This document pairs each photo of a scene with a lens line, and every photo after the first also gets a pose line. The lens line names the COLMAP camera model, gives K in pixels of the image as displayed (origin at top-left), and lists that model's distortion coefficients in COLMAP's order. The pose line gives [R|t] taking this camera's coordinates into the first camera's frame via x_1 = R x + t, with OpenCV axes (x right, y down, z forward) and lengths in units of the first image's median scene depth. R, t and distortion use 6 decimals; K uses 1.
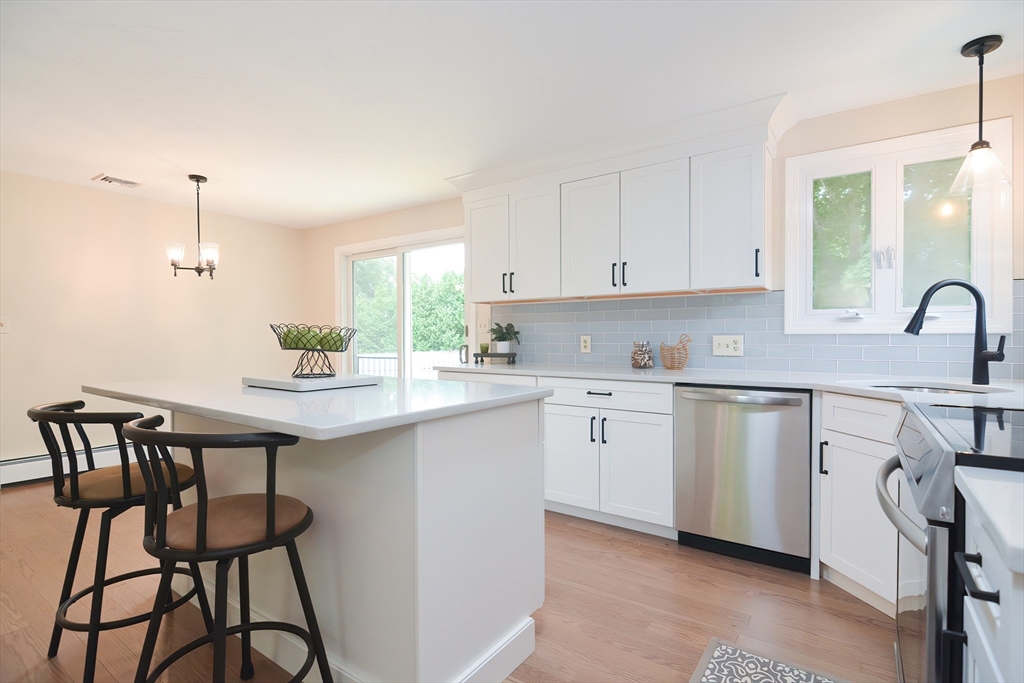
lens RADIAL K [[495.7, 0, 509.7], [0, 495.7, 344.3], [0, 0, 1]] dist [0.005233, -0.009496]
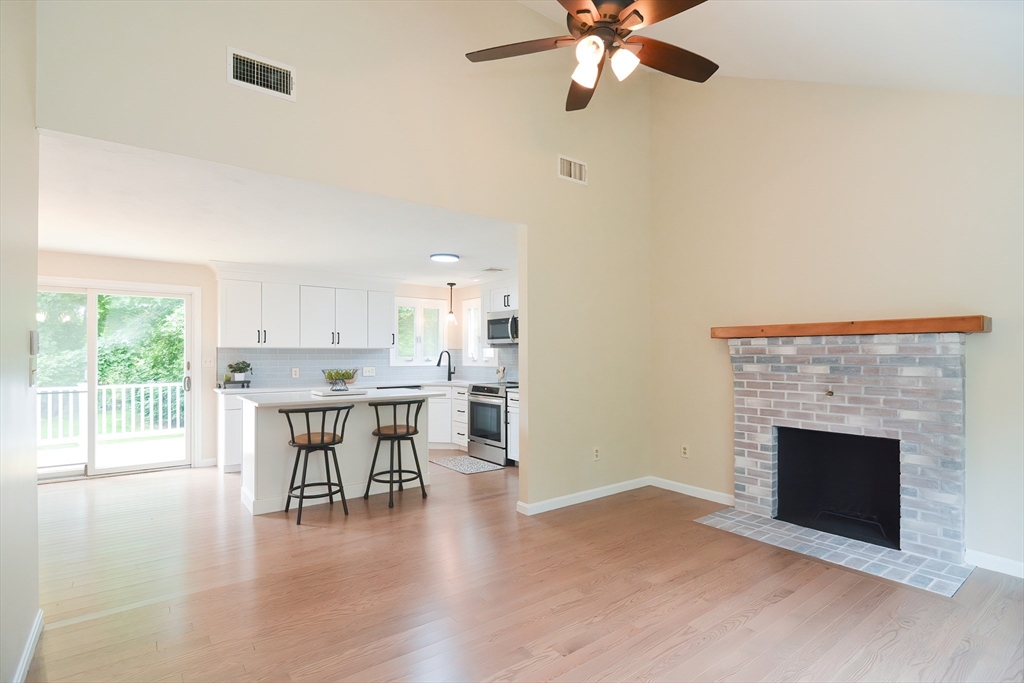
lens RADIAL K [[496.1, 0, 519.0], [0, 496.1, 354.8], [0, 0, 1]] dist [-0.002407, -0.000956]
pose [[0.289913, 0.002278, 0.957050, -1.637915], [0.013347, 0.999890, -0.006423, -0.054024], [-0.956960, 0.014636, 0.289851, -0.343024]]
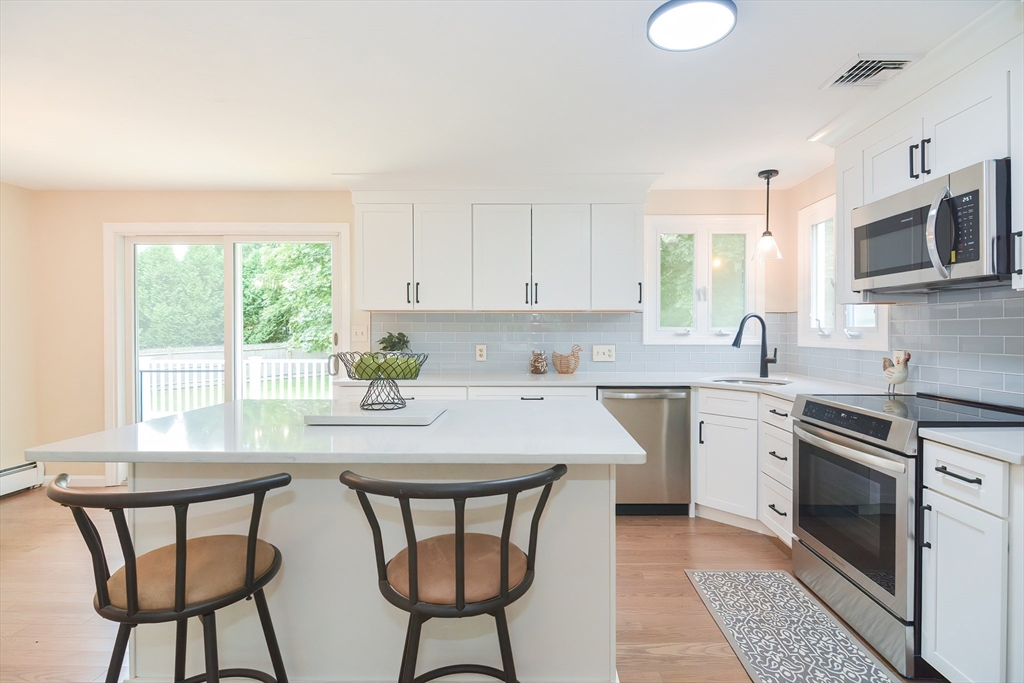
lens RADIAL K [[500.3, 0, 529.3], [0, 500.3, 334.1], [0, 0, 1]] dist [0.000642, -0.000189]
pose [[0.820204, -0.001722, 0.572068, -0.482536], [0.005256, 0.999976, -0.004527, -0.044693], [-0.572047, 0.006720, 0.820193, 0.056454]]
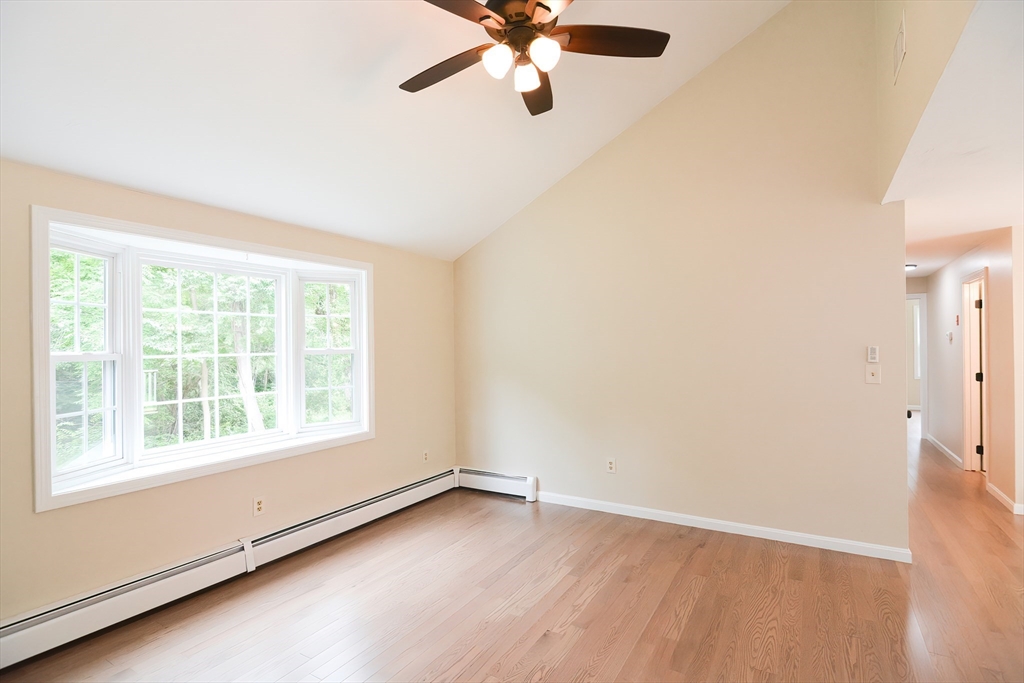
lens RADIAL K [[495.7, 0, 509.7], [0, 495.7, 344.3], [0, 0, 1]] dist [0.005233, -0.009496]
pose [[0.066184, 0.000738, -0.997807, -0.048873], [-0.002118, 0.999998, 0.000599, -0.109775], [0.997805, 0.002074, 0.066185, -0.312304]]
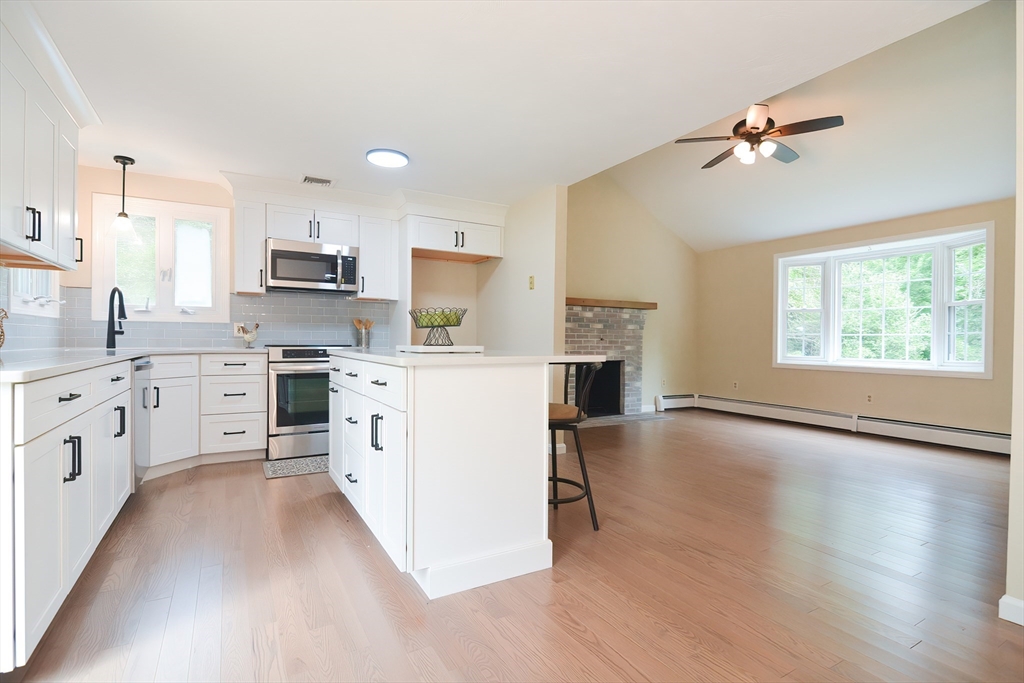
lens RADIAL K [[489.8, 0, 511.0], [0, 489.8, 344.7], [0, 0, 1]] dist [0.009493, -0.010634]
pose [[-0.905831, -0.010006, 0.423520, -0.786514], [-0.000755, 0.999758, 0.022006, 0.021309], [-0.423638, 0.019614, -0.905619, 1.466063]]
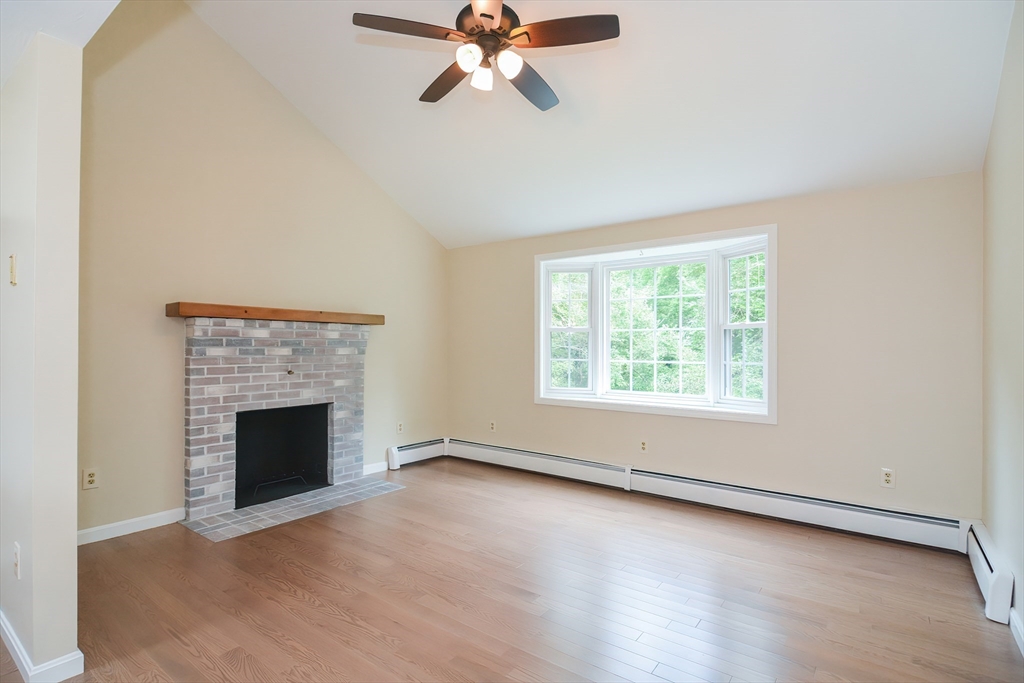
lens RADIAL K [[495.7, 0, 509.7], [0, 495.7, 344.3], [0, 0, 1]] dist [0.005233, -0.009496]
pose [[-0.999601, -0.001254, 0.028215, -0.880956], [-0.000969, 0.999948, 0.010115, -0.049301], [-0.028226, 0.010084, -0.999551, 0.662077]]
